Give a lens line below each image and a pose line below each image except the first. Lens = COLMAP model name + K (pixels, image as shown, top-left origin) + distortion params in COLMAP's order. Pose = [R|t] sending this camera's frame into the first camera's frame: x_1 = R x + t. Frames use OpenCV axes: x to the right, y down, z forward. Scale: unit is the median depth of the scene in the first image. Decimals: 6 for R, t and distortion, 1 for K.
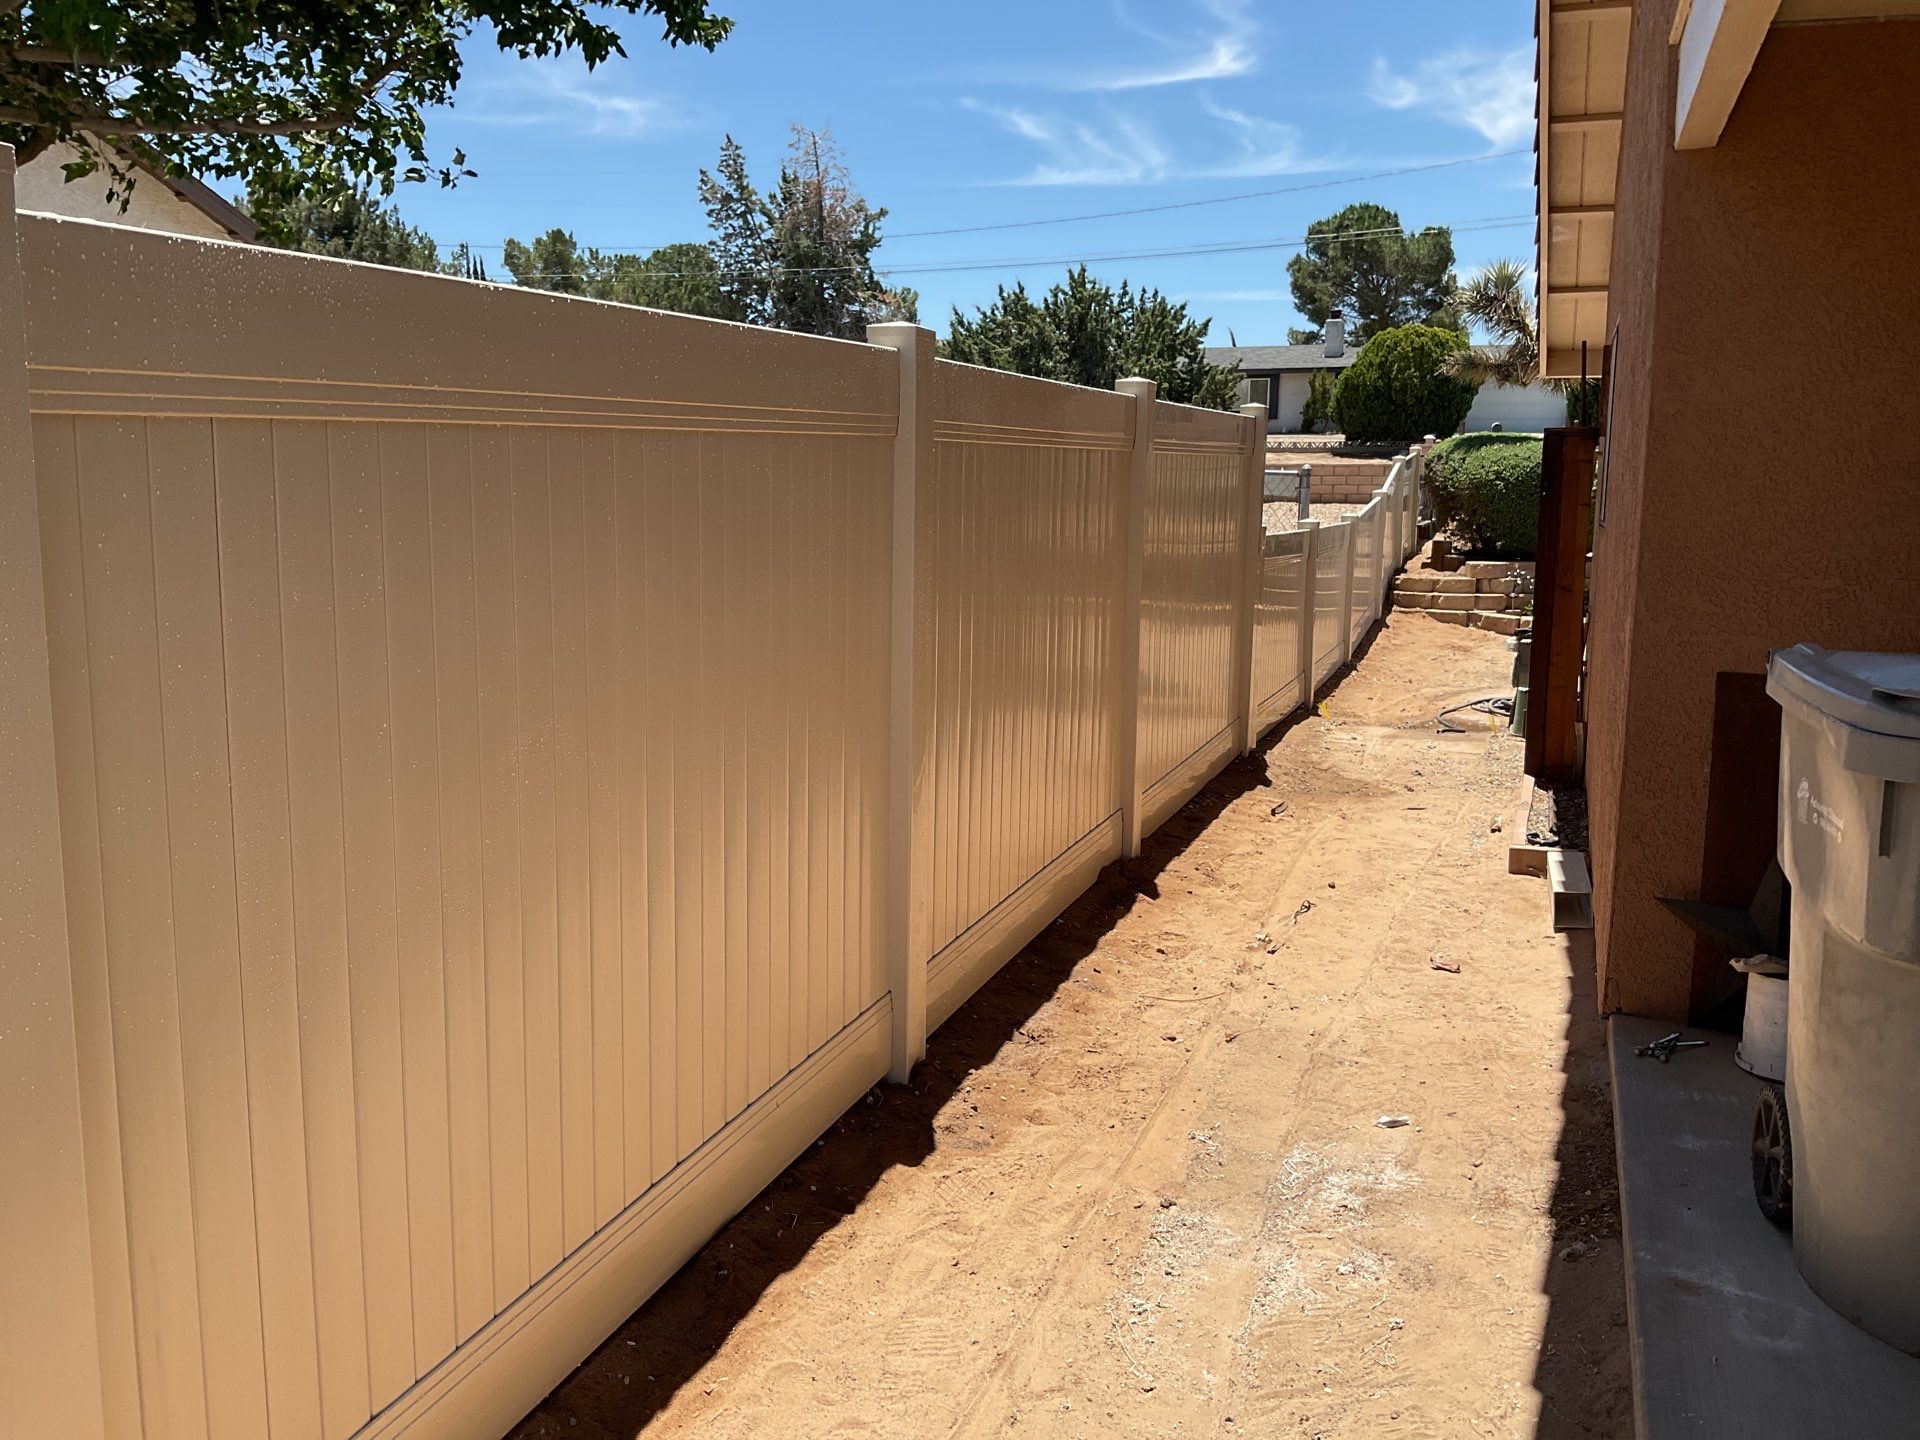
lens RADIAL K [[1632.0, 0, 954.5], [0, 1632.0, 716.2], [0, 0, 1]] dist [0.060360, -0.023572]
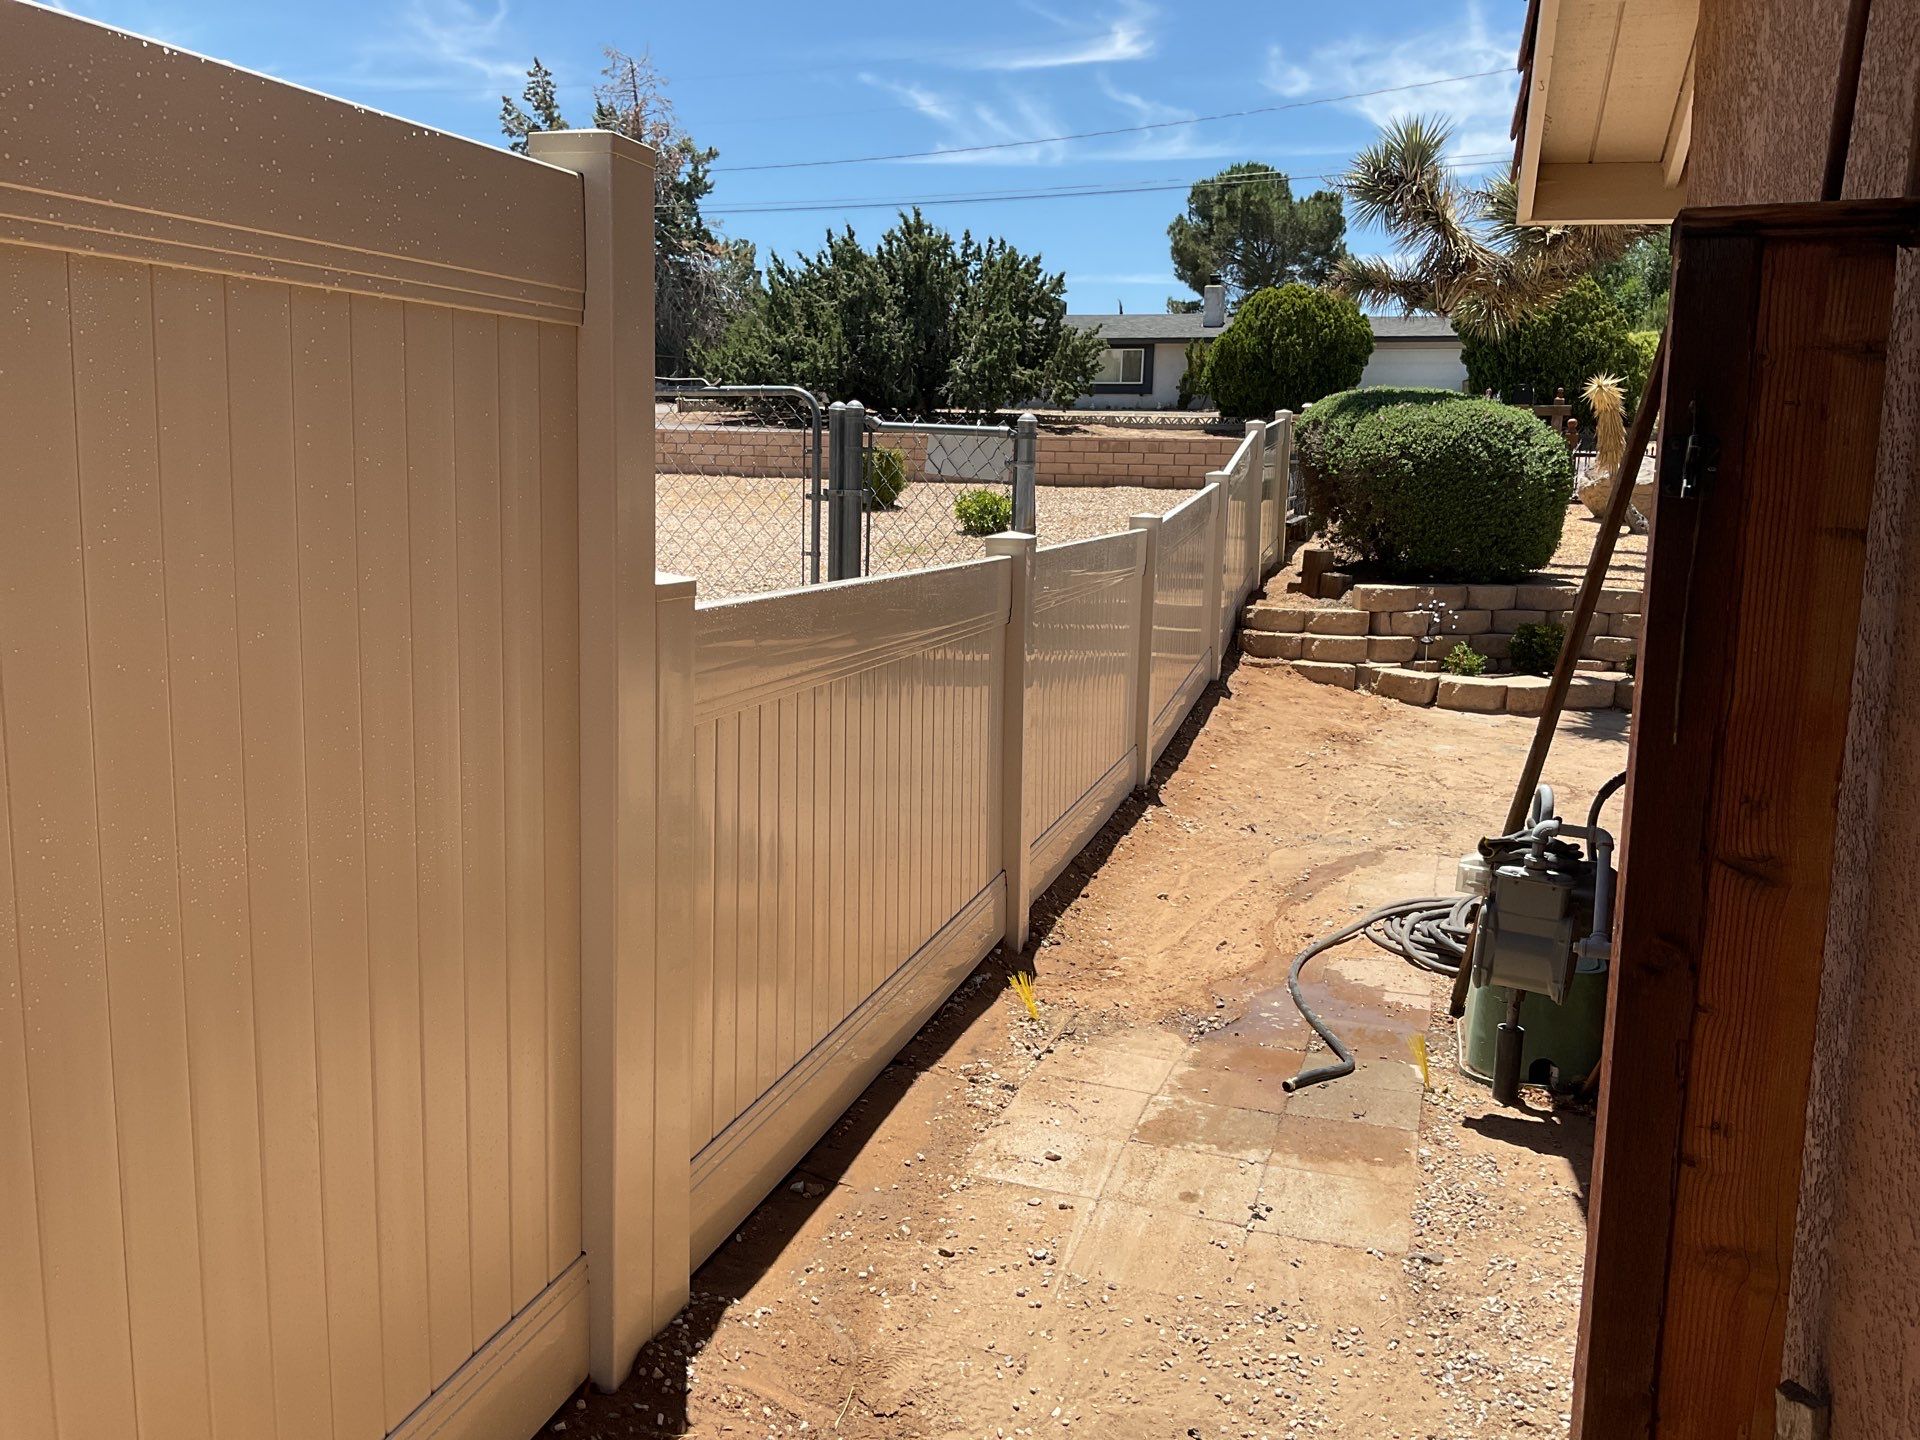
lens RADIAL K [[1632.0, 0, 951.6], [0, 1632.0, 715.9], [0, 0, 1]] dist [0.060360, -0.023572]
pose [[0.998113, 0.003812, 0.061279, 0.040703], [-0.004536, 0.999922, 0.011667, -0.017593], [-0.061229, -0.011923, 0.998053, 0.130477]]
